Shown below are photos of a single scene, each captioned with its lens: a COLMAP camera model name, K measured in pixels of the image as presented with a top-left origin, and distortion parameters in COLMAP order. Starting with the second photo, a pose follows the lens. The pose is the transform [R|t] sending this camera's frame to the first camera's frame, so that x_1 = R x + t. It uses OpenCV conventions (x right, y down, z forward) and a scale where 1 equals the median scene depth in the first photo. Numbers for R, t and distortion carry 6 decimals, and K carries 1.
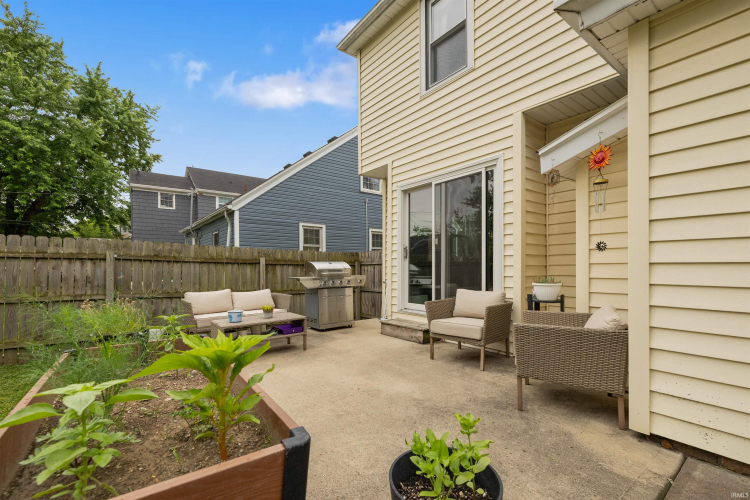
lens RADIAL K [[326.8, 0, 368.5], [0, 326.8, 270.5], [0, 0, 1]] dist [-0.000948, 0.000310]
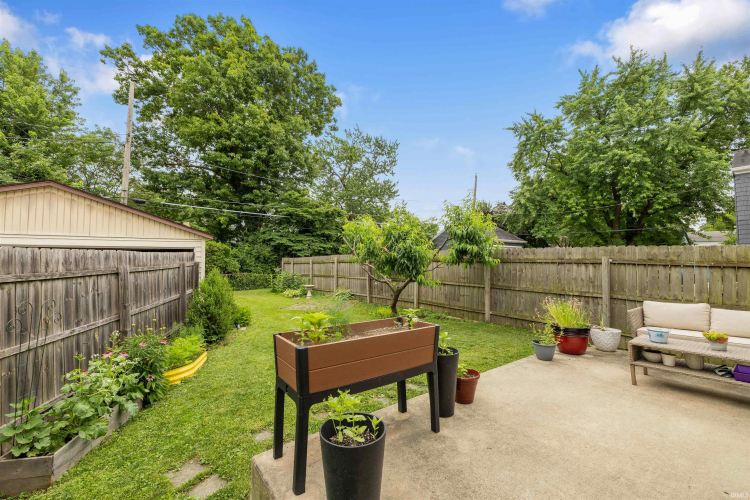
lens RADIAL K [[316.4, 0, 378.6], [0, 316.4, 245.8], [0, 0, 1]] dist [-0.000050, -0.001193]
pose [[0.012277, -0.044513, -0.998933, 0.293081], [-0.013687, 0.998908, -0.044680, -0.033401], [0.999831, 0.014221, 0.011654, 0.171198]]
